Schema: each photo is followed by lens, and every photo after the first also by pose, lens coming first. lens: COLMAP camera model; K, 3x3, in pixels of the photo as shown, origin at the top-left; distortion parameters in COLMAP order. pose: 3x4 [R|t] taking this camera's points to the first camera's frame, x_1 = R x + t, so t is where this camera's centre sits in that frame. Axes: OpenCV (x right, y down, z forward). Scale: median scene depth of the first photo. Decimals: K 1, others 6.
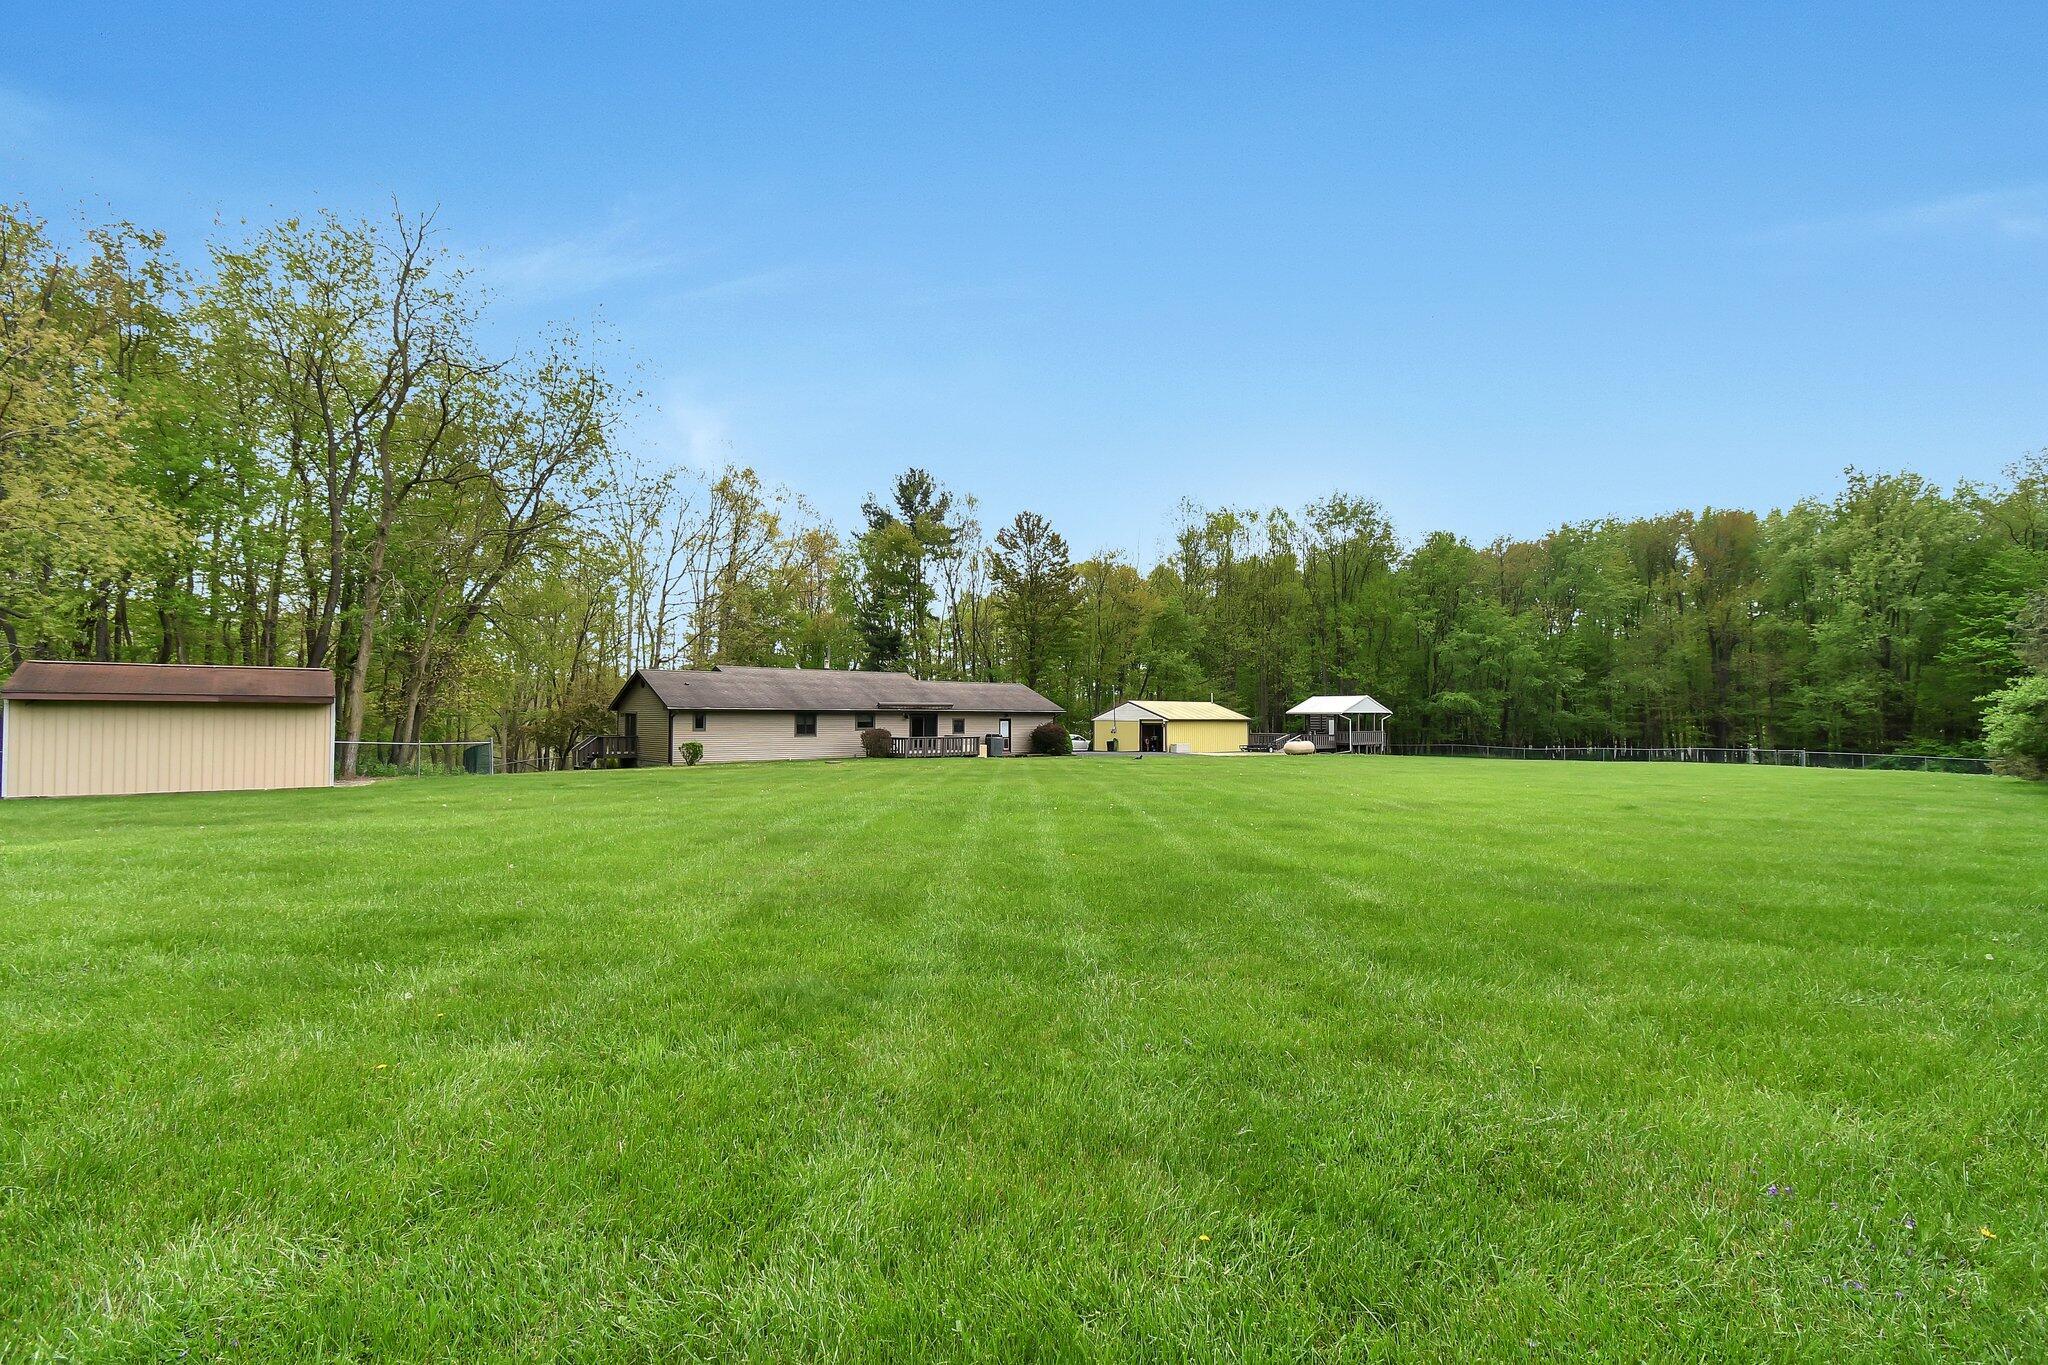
lens RADIAL K [[934.3, 0, 1024.0], [0, 934.3, 688.8], [0, 0, 1]] dist [-0.000837, -0.000690]
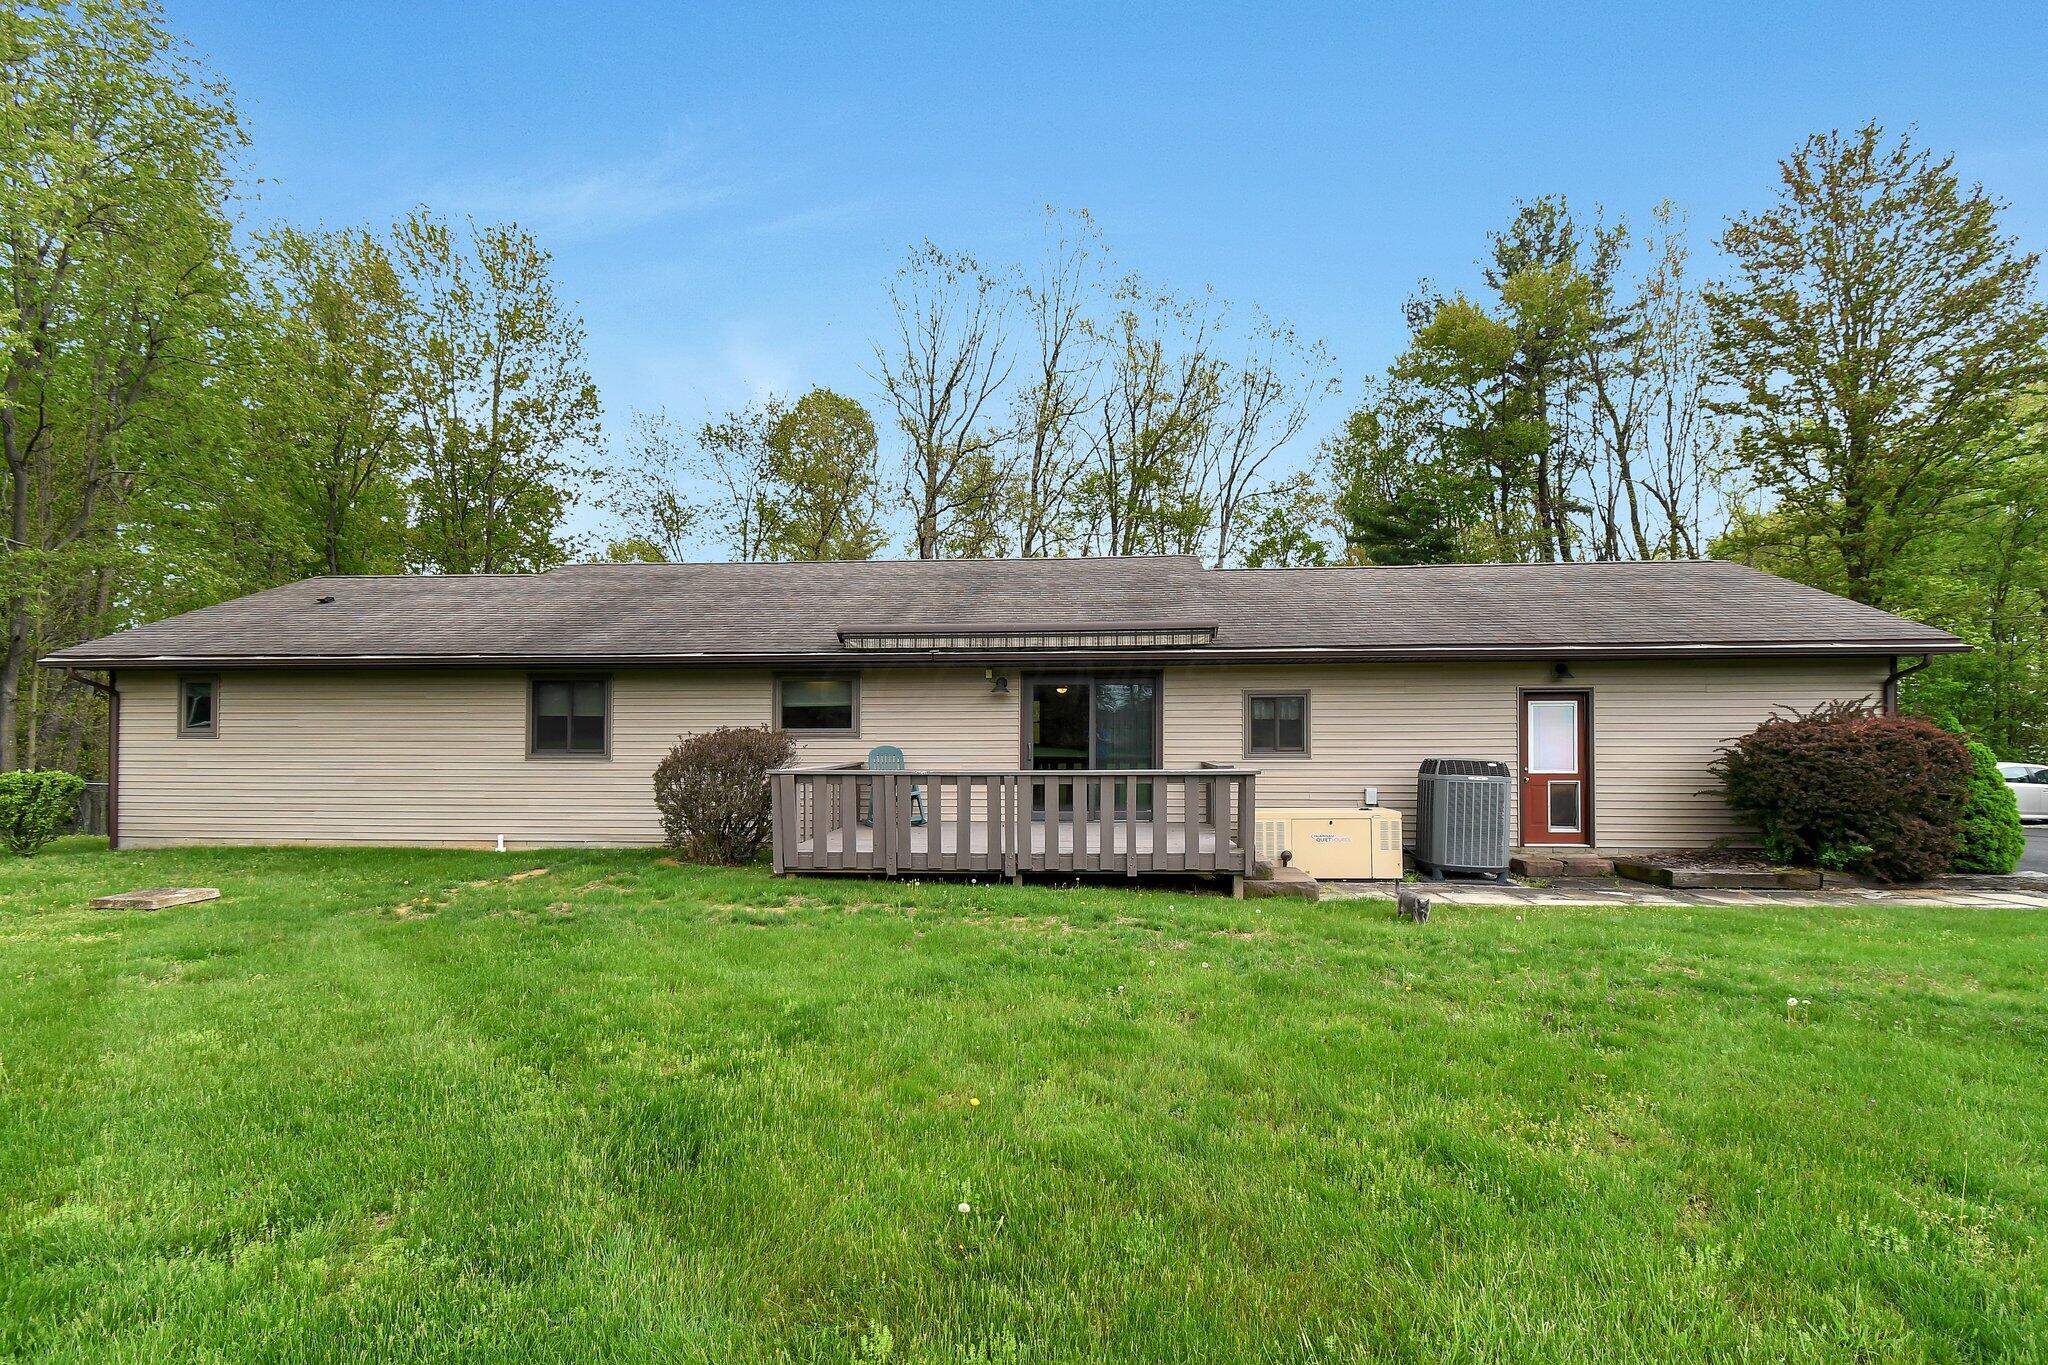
lens RADIAL K [[934.3, 0, 1045.8], [0, 934.3, 737.4], [0, 0, 1]] dist [-0.000837, -0.000690]
pose [[0.732898, -0.005680, -0.680315, 0.039479], [0.023016, 0.999600, 0.016449, 0.038371], [0.679950, -0.027714, 0.732735, 0.796608]]
